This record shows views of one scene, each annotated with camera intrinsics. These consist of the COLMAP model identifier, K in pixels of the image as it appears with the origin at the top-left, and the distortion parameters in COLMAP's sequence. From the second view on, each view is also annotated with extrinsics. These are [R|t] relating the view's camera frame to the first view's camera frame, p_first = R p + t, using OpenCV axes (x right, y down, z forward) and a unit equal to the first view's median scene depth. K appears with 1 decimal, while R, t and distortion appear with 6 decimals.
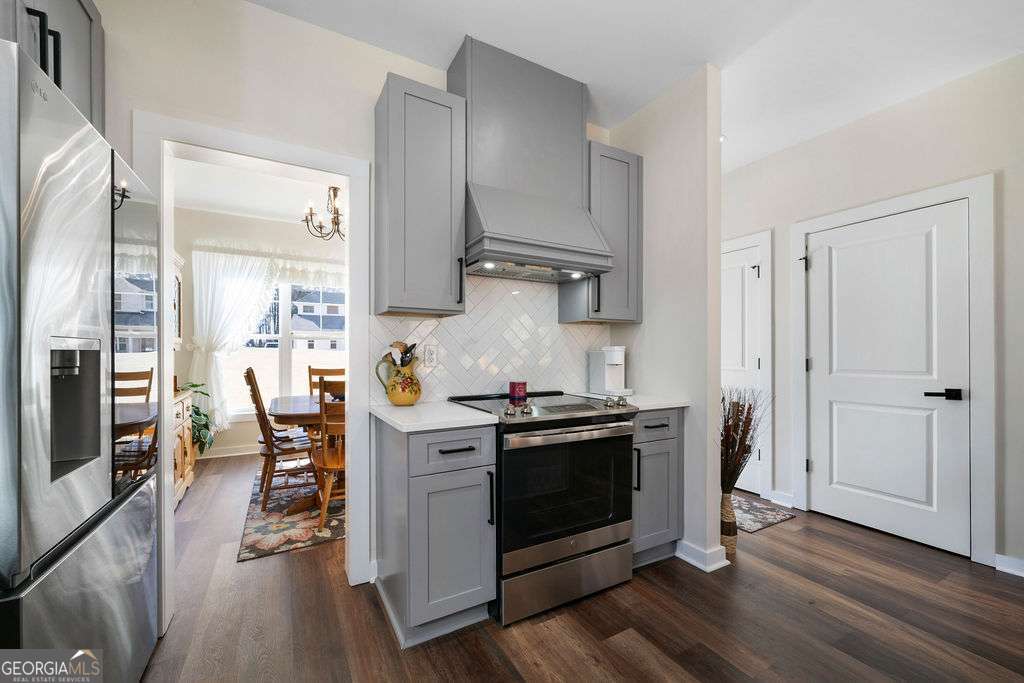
lens RADIAL K [[399.0, 0, 503.3], [0, 399.0, 355.8], [0, 0, 1]] dist [-0.004319, -0.000177]
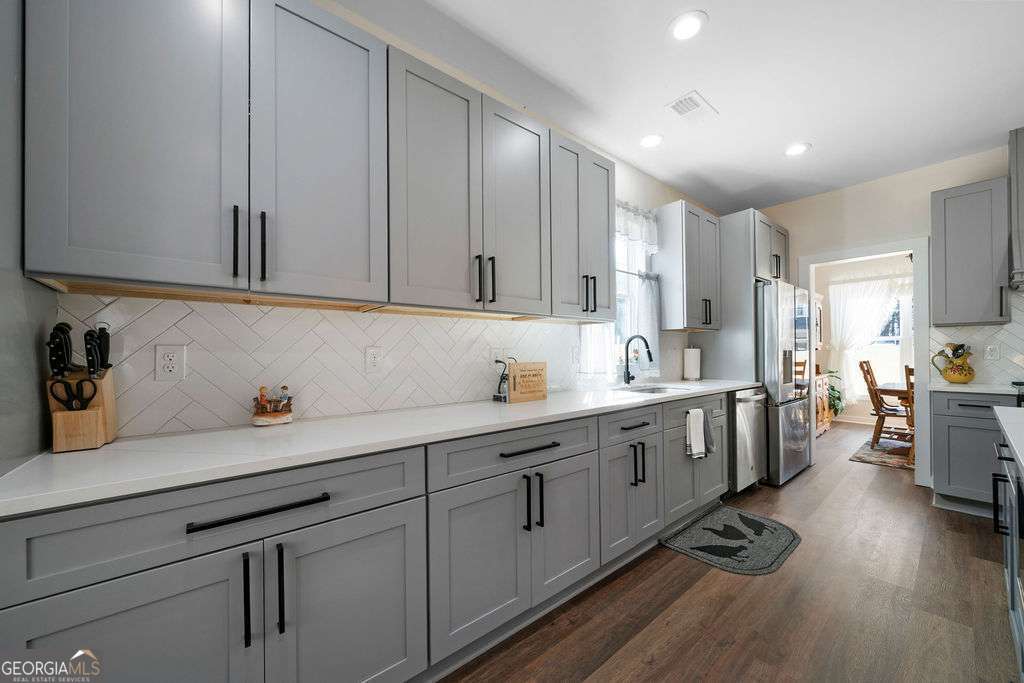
lens RADIAL K [[379.8, 0, 515.2], [0, 379.8, 354.2], [0, 0, 1]] dist [-0.003419, -0.000353]
pose [[0.198164, -0.001999, -0.980167, 0.441956], [0.001679, 0.999997, -0.001700, 0.004767], [0.980167, -0.001309, 0.198167, -0.516745]]
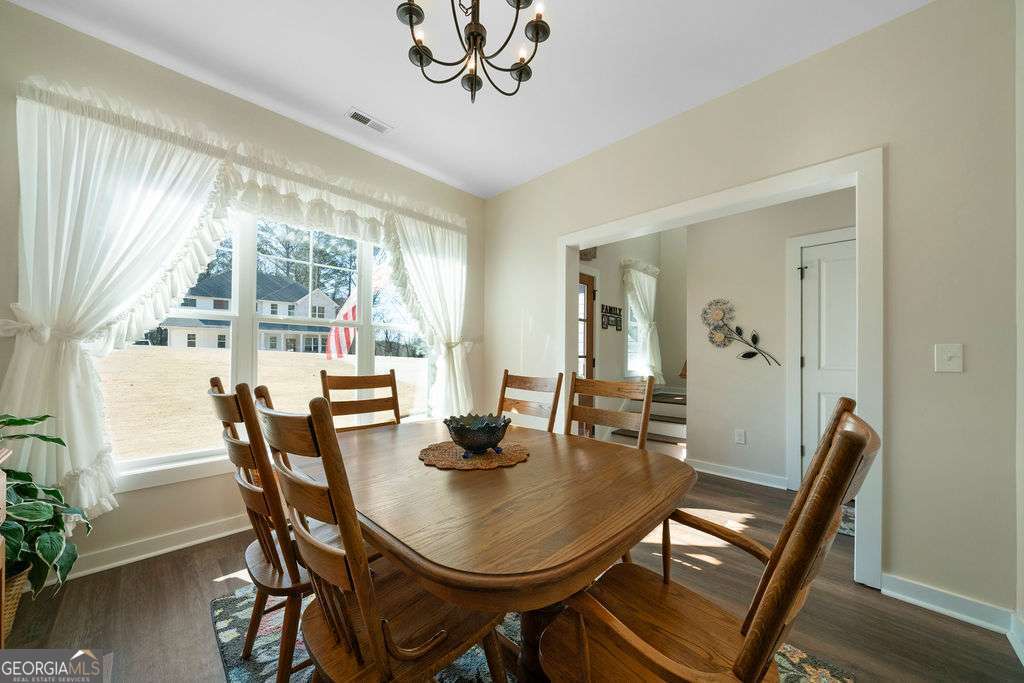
lens RADIAL K [[352.7, 0, 516.4], [0, 352.7, 348.9], [0, 0, 1]] dist [-0.011077, -0.000011]
pose [[0.953766, 0.005470, 0.300499, -0.401992], [-0.000602, 0.999867, -0.016290, 0.005432], [-0.300548, 0.015356, 0.953643, 0.518607]]
